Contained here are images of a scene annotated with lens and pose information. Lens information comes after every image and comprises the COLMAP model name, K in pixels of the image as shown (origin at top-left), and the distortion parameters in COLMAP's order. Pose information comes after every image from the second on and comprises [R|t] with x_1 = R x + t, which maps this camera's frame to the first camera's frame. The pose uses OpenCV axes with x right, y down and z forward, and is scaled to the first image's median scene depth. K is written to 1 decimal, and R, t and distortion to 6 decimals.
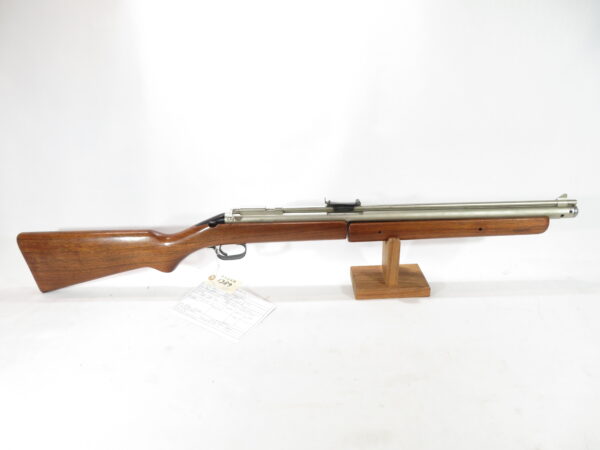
lens RADIAL K [[427.8, 0, 300.0], [0, 427.8, 225.0], [0, 0, 1]] dist [-0.002442, -0.000506]
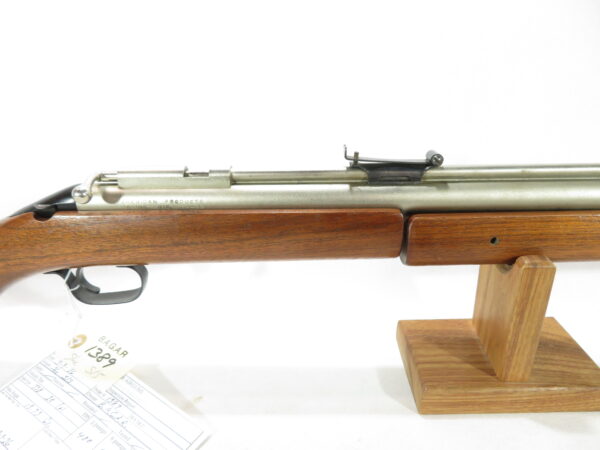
lens RADIAL K [[427.8, 0, 300.0], [0, 427.8, 225.0], [0, 0, 1]] dist [-0.002442, -0.000506]
pose [[0.999837, 0.015042, -0.010012, 0.023873], [-0.015351, 0.999384, -0.031543, 0.017081], [0.009532, 0.031692, 0.999452, 0.608108]]
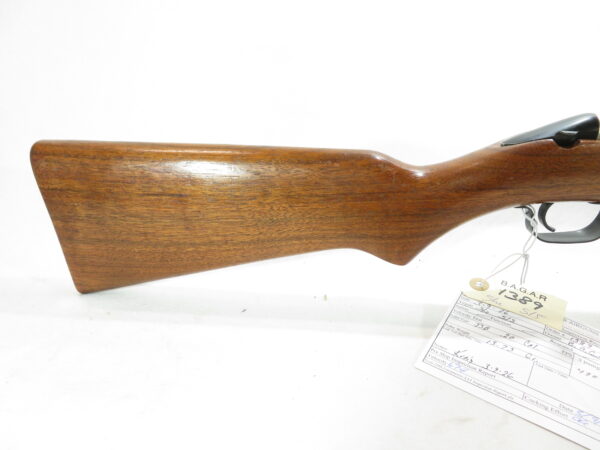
lens RADIAL K [[427.8, 0, 300.0], [0, 427.8, 225.0], [0, 0, 1]] dist [-0.002442, -0.000506]
pose [[0.997864, 0.062903, -0.017622, -0.406012], [-0.063042, 0.997983, -0.007443, 0.084751], [0.017119, 0.008538, 0.999817, 0.615539]]
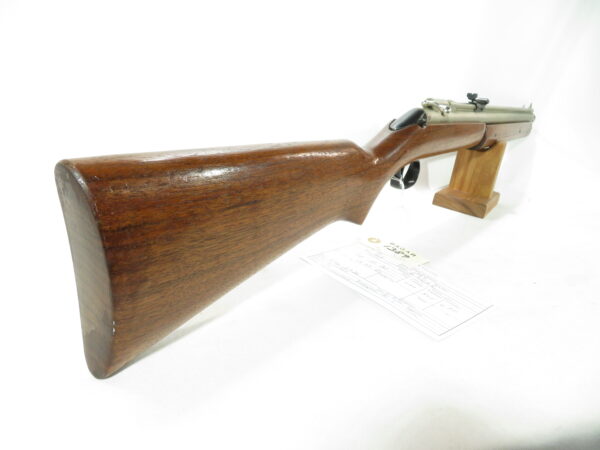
lens RADIAL K [[427.8, 0, 300.0], [0, 427.8, 225.0], [0, 0, 1]] dist [-0.002442, -0.000506]
pose [[0.577318, -0.162580, 0.800170, -0.804296], [0.214968, 0.975668, 0.043140, 0.073301], [-0.787714, 0.147105, 0.598220, 0.759110]]
